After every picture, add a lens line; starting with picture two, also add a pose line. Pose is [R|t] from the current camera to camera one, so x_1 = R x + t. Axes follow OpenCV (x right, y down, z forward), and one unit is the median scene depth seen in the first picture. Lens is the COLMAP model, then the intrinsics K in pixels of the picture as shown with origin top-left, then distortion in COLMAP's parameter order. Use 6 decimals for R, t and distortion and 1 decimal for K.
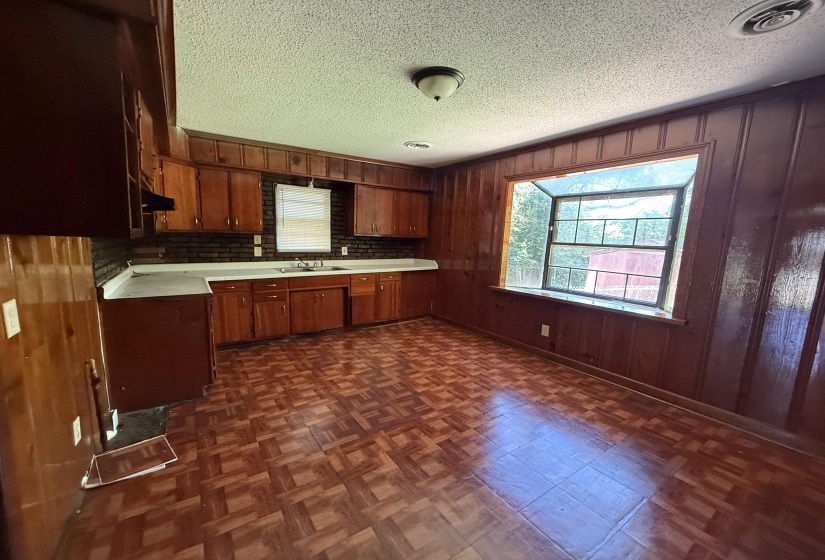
lens RADIAL K [[336.9, 0, 412.5], [0, 336.9, 280.0], [0, 0, 1]] dist [0.002134, 0.000103]
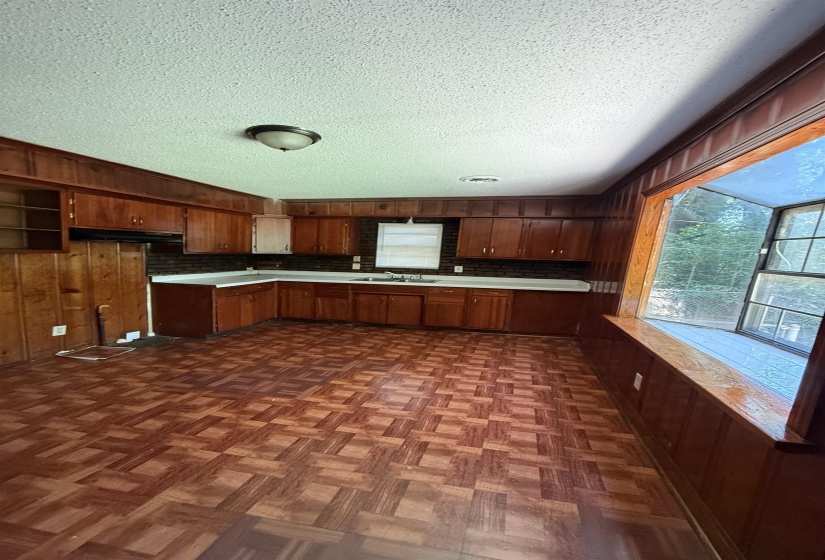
lens RADIAL K [[244.0, 0, 412.4], [0, 244.0, 275.3], [0, 0, 1]] dist [-0.000862, -0.000016]
pose [[0.751084, 0.057807, -0.657671, 0.486628], [-0.096982, 0.995013, -0.023298, -0.039534], [0.653045, 0.081281, 0.752945, 0.300008]]
